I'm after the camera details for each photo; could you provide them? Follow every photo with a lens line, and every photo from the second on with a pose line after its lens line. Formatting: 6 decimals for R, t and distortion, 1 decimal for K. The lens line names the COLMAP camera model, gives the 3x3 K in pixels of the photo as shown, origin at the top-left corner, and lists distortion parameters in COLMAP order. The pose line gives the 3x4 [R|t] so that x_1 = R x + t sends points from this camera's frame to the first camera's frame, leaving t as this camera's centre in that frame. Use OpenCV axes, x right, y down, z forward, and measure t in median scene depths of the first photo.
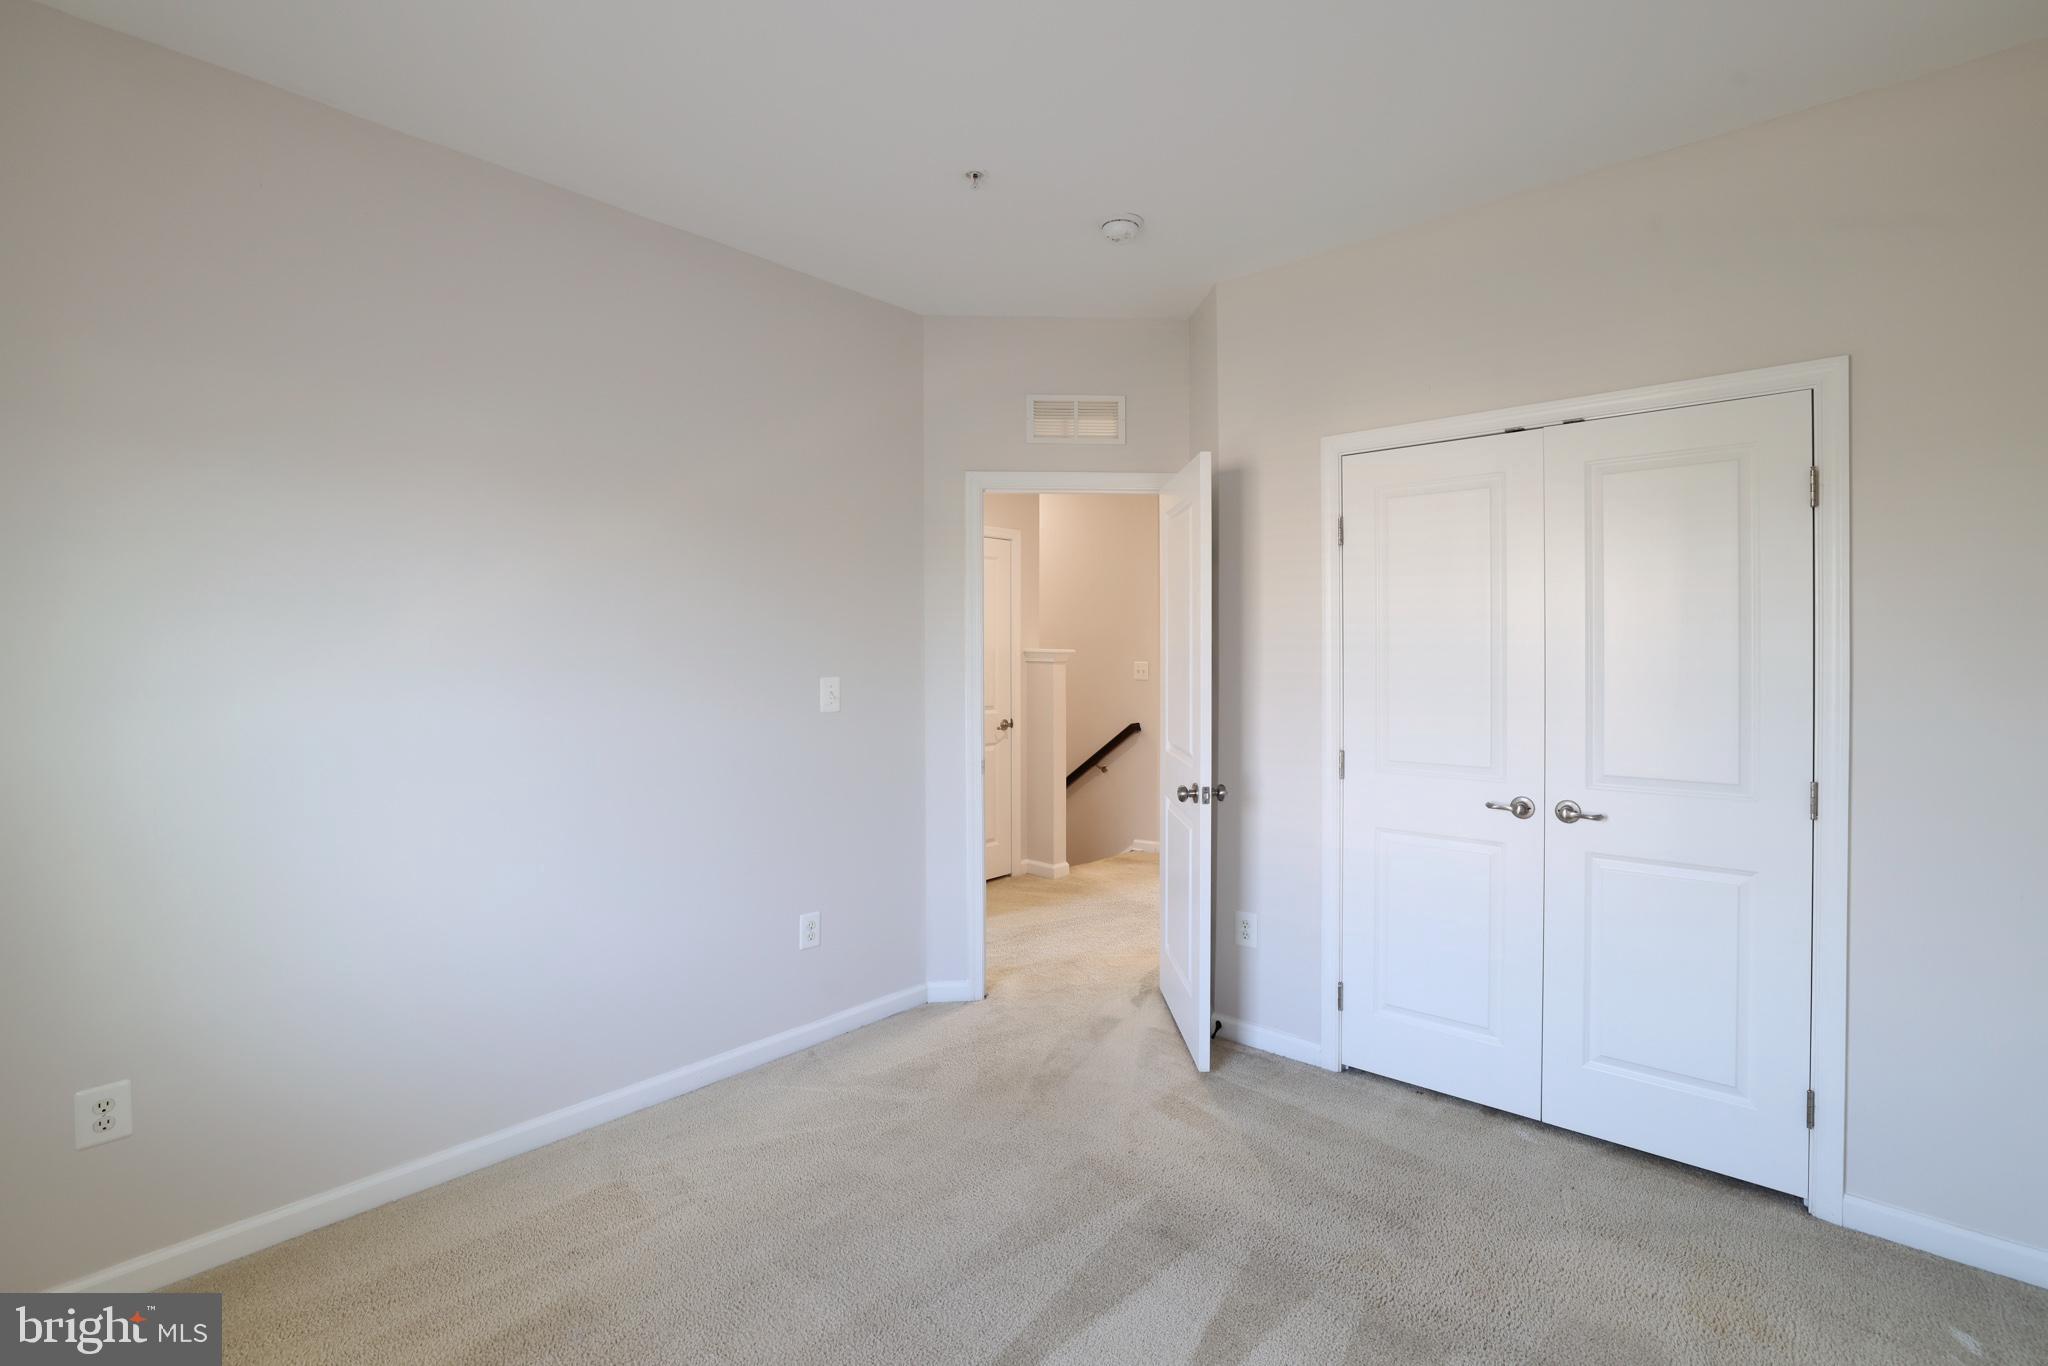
lens RADIAL K [[930.2, 0, 1023.6], [0, 930.2, 668.5], [0, 0, 1]] dist [-0.053341, 0.009570]
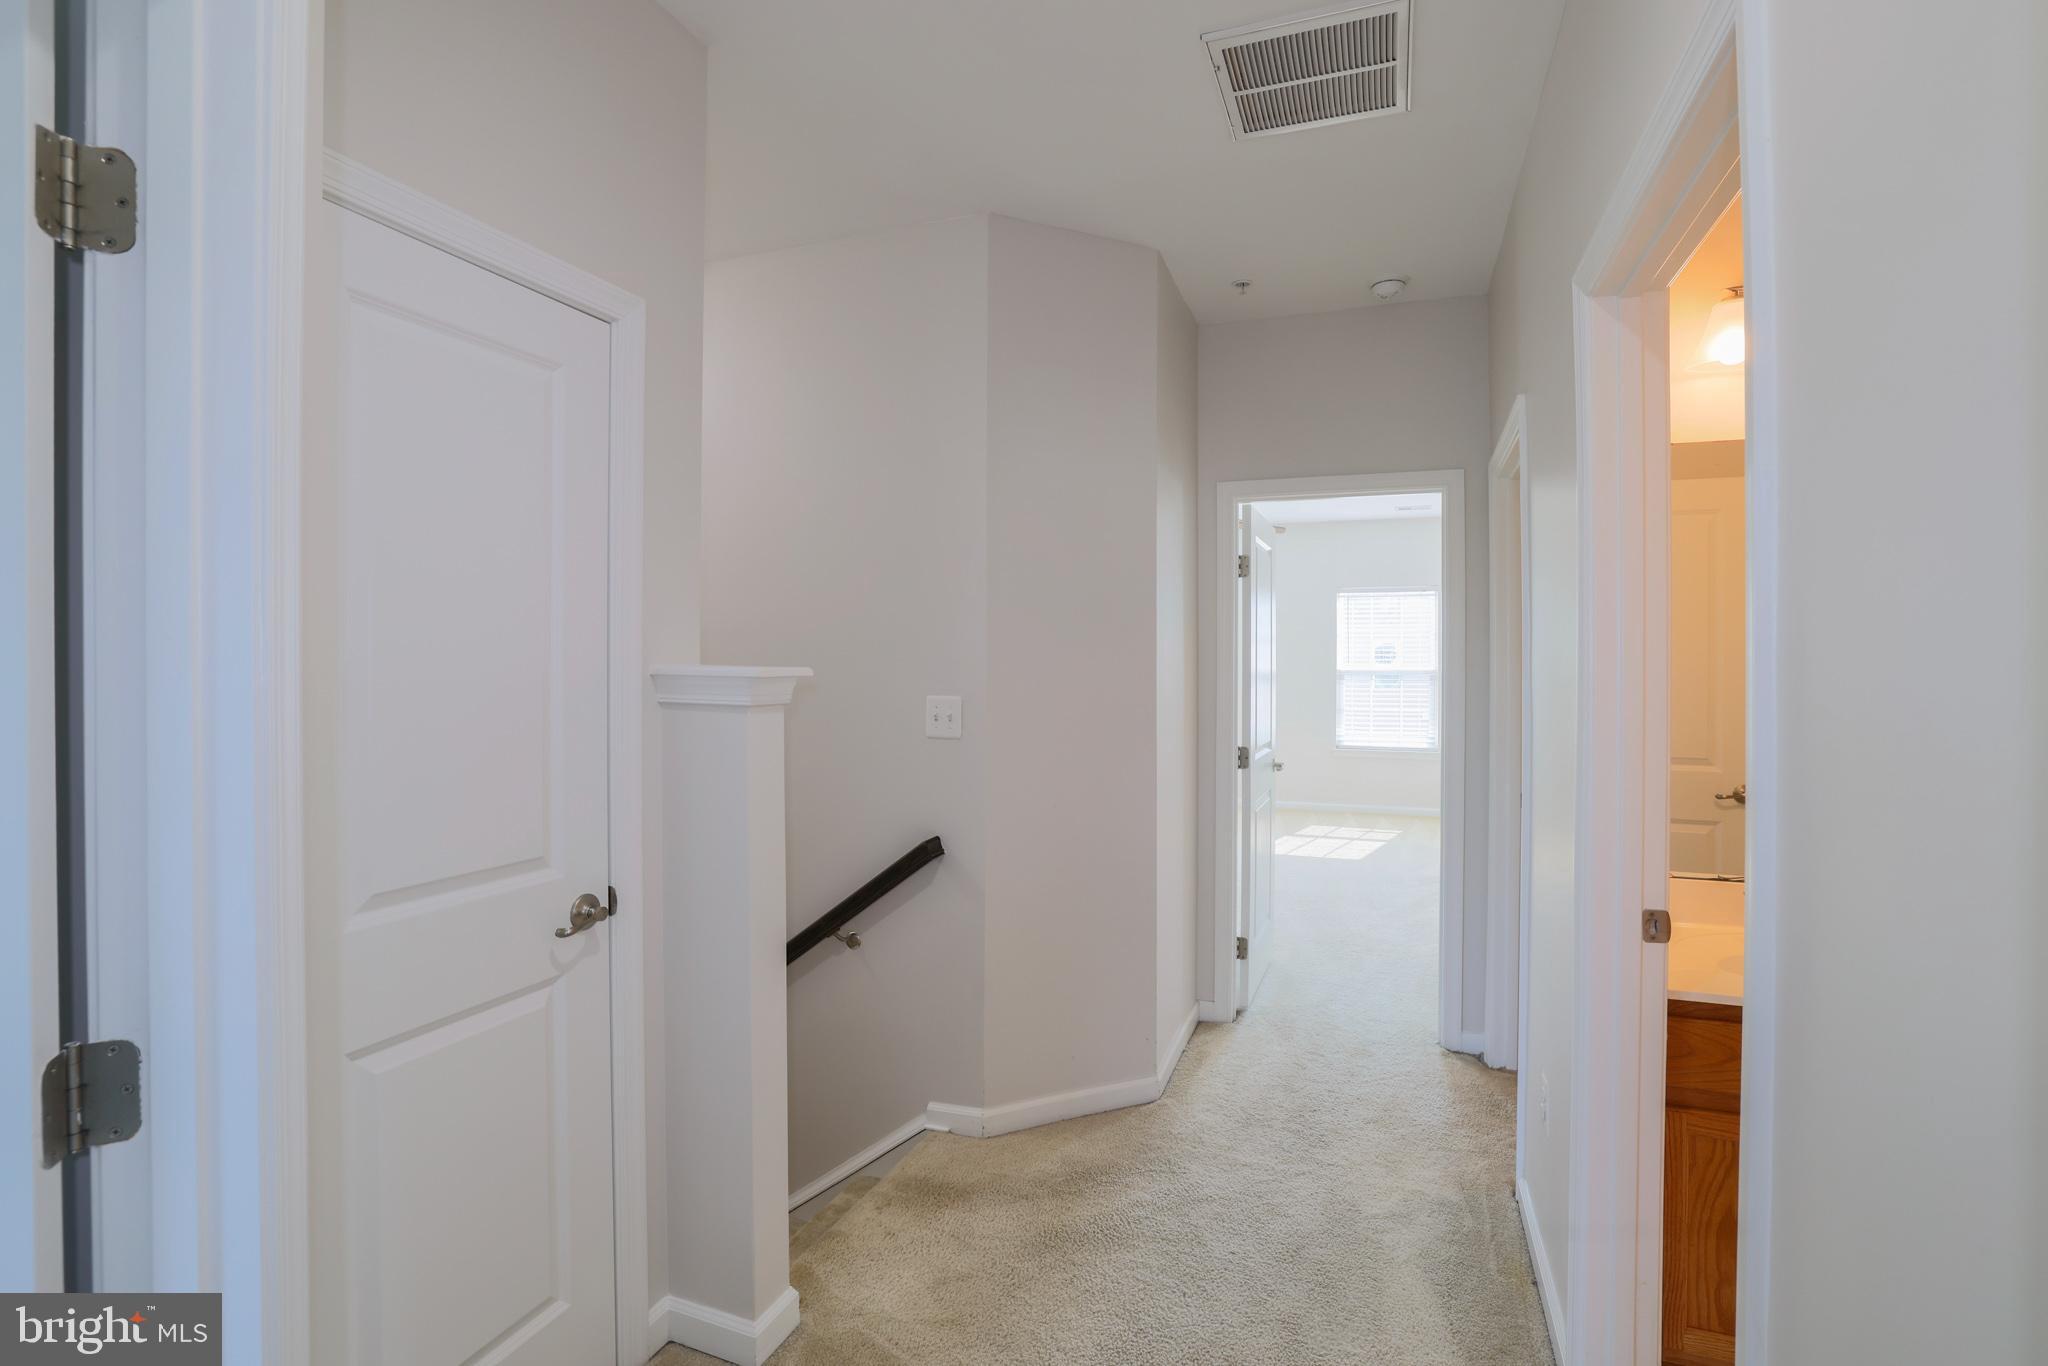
lens RADIAL K [[930.2, 0, 1034.8], [0, 930.2, 680.6], [0, 0, 1]] dist [-0.053341, 0.009570]
pose [[0.926122, 0.001057, 0.377223, 0.002753], [0.000555, 0.999991, -0.004165, -0.013816], [-0.377224, 0.004067, 0.926113, 0.647009]]
